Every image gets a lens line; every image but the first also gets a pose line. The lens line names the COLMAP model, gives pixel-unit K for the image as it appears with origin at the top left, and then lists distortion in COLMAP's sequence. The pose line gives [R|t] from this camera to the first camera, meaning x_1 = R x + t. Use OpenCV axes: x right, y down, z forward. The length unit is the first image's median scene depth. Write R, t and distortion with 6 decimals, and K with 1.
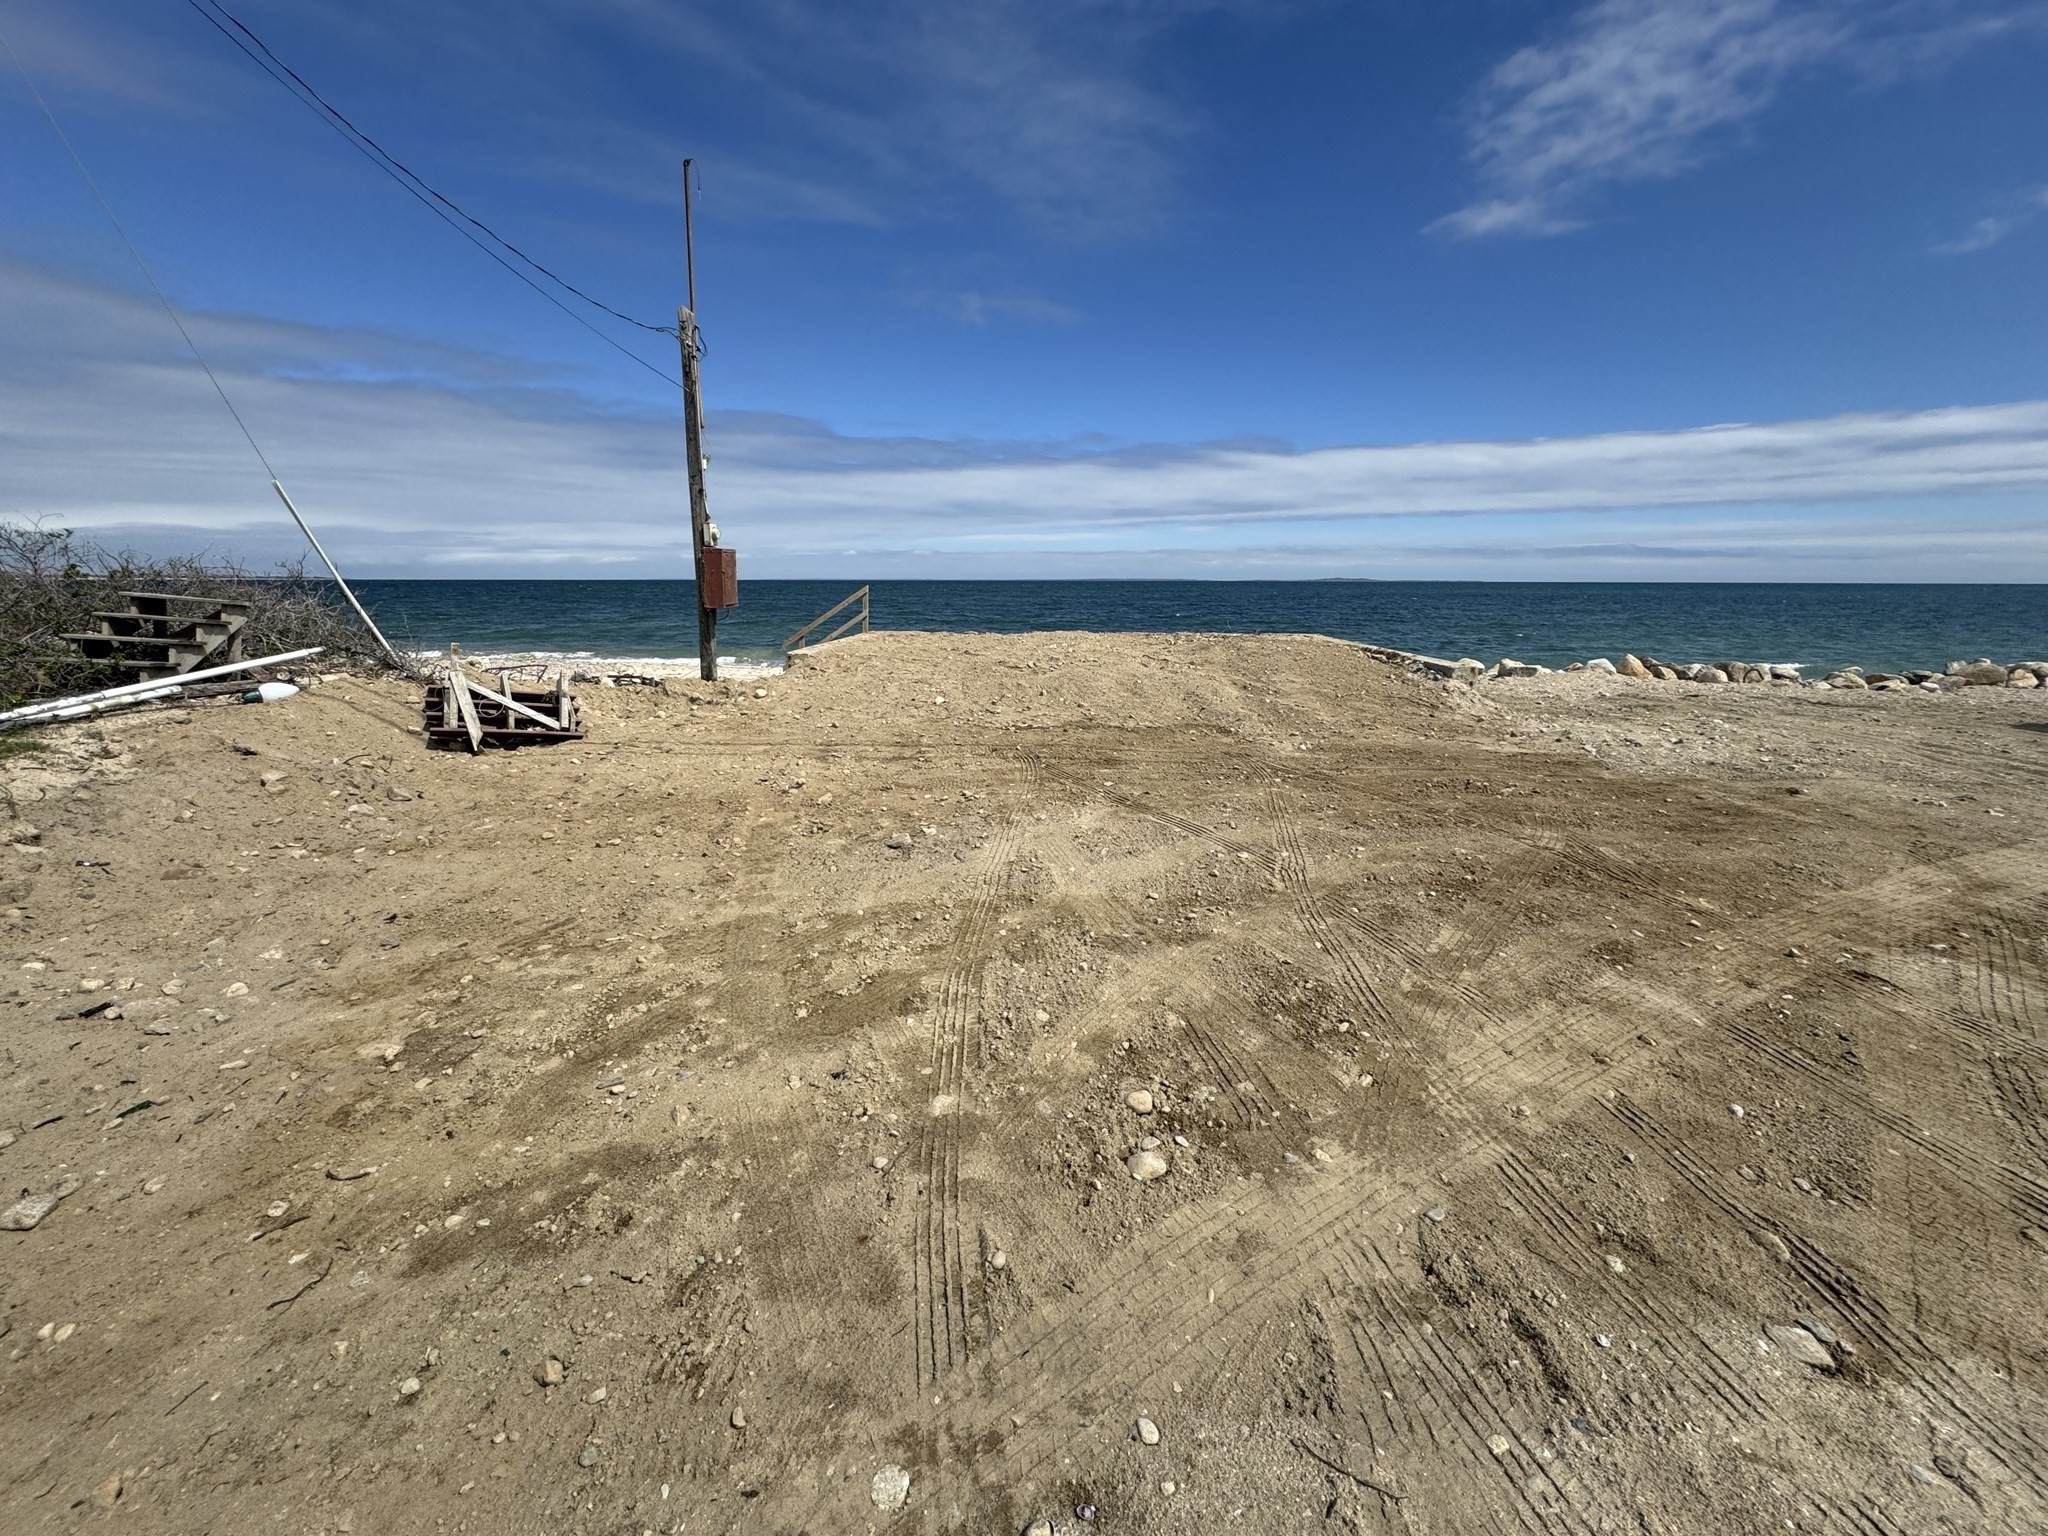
lens RADIAL K [[820.4, 0, 1030.5], [0, 820.4, 755.9], [0, 0, 1]] dist [-0.002064, 0.000175]
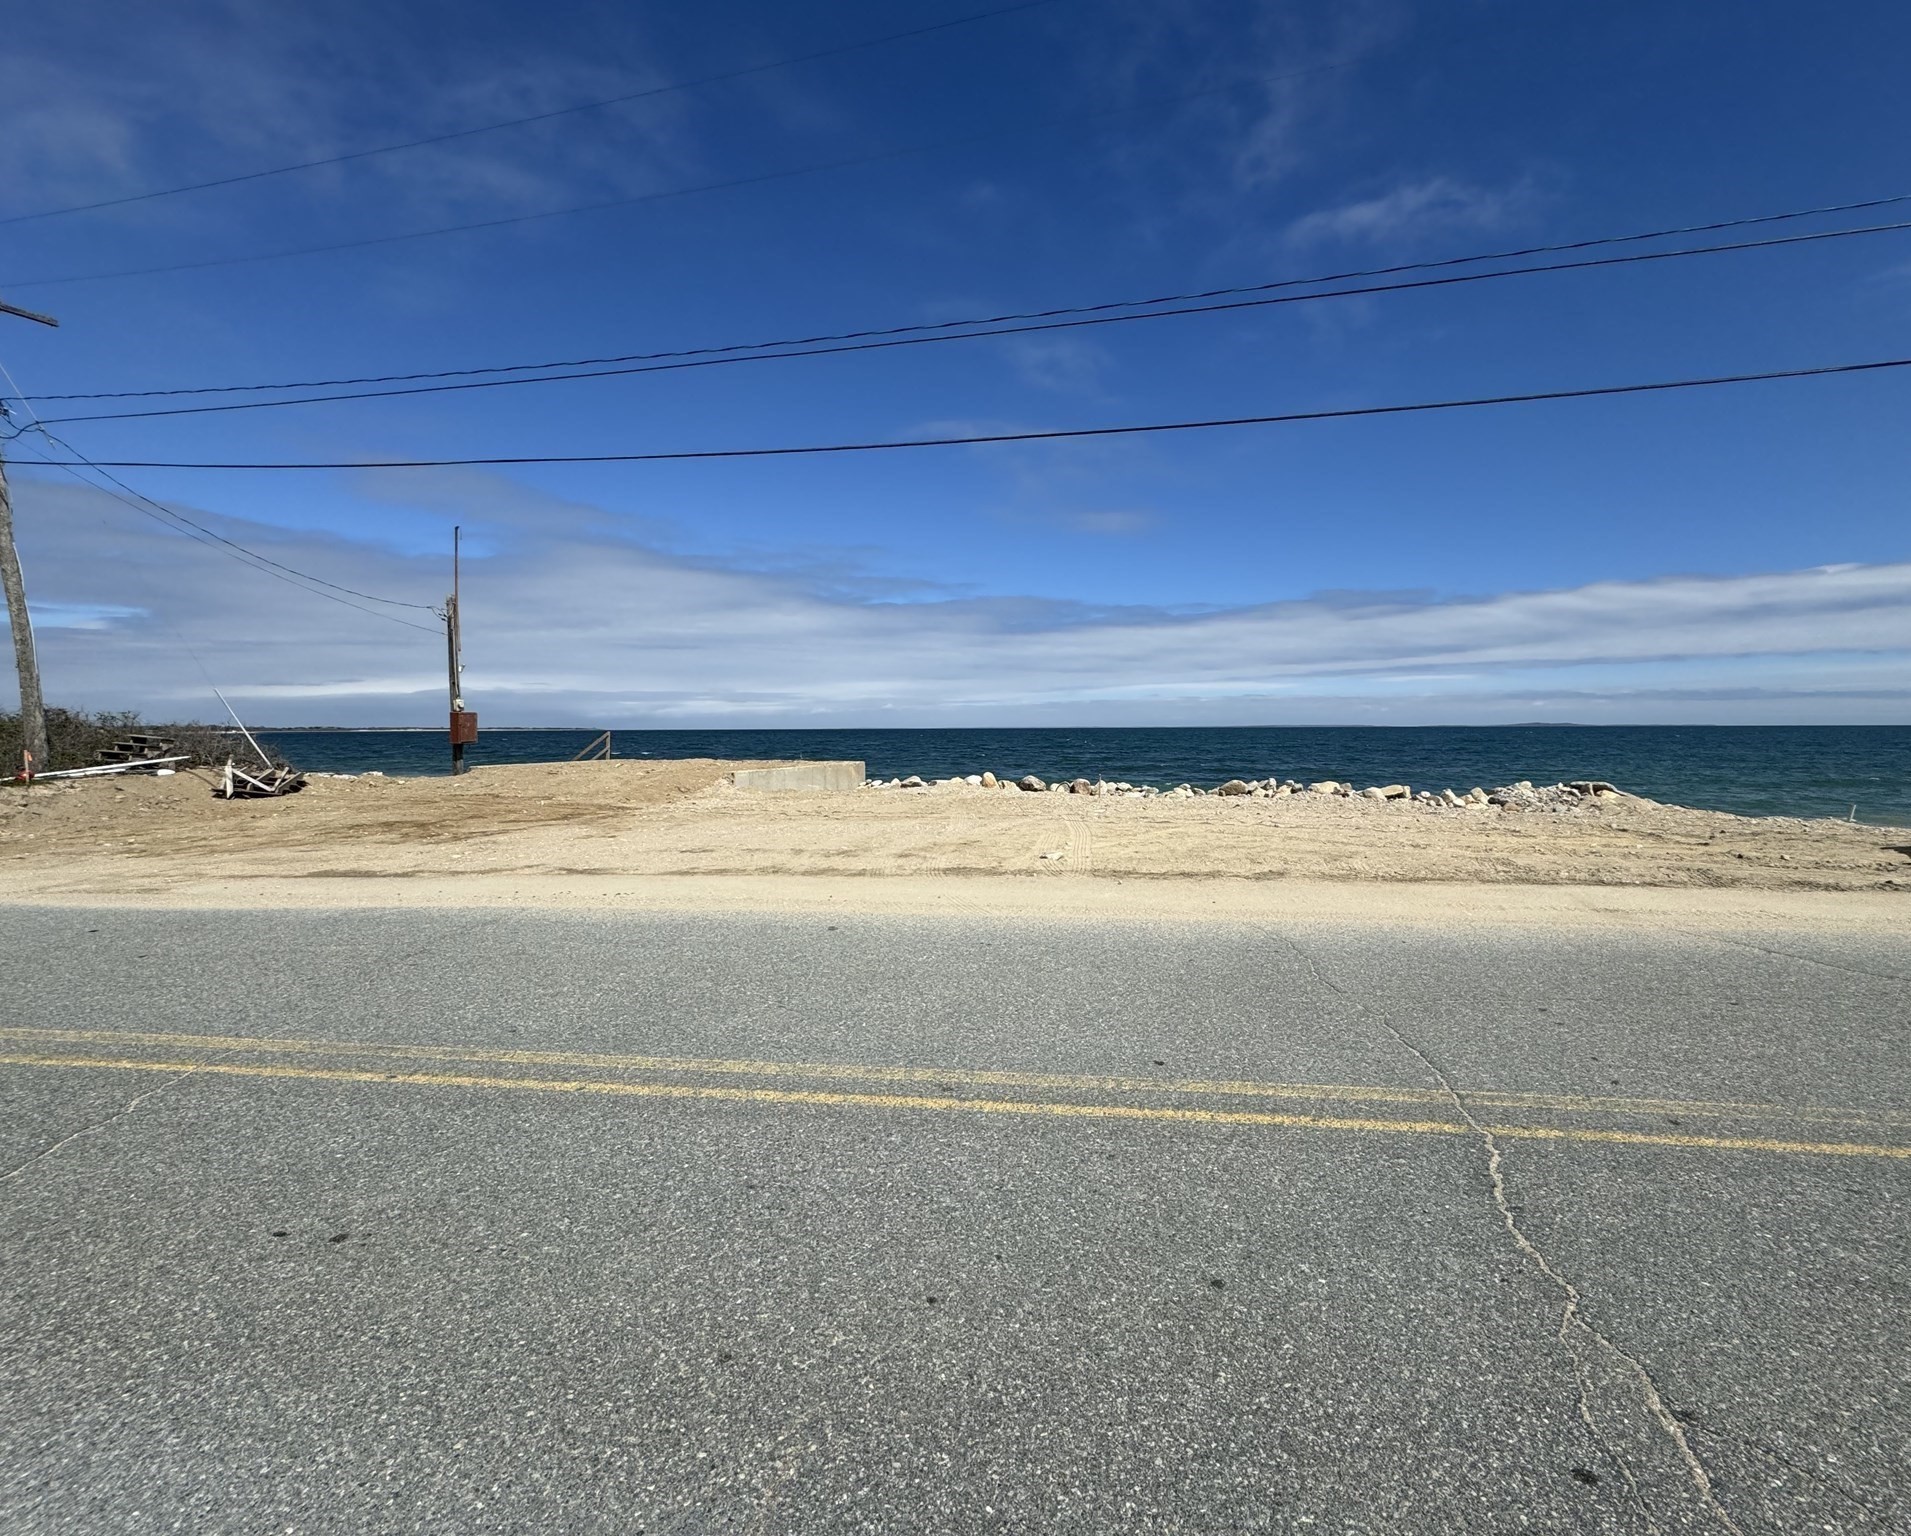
lens RADIAL K [[818.6, 0, 1024.5], [0, 818.6, 738.6], [0, 0, 1]] dist [-0.002635, -0.000431]
pose [[0.979030, -0.003938, -0.203677, 2.024250], [-0.036163, 0.980575, -0.192785, 0.191689], [0.200479, 0.196107, 0.959870, -0.834965]]
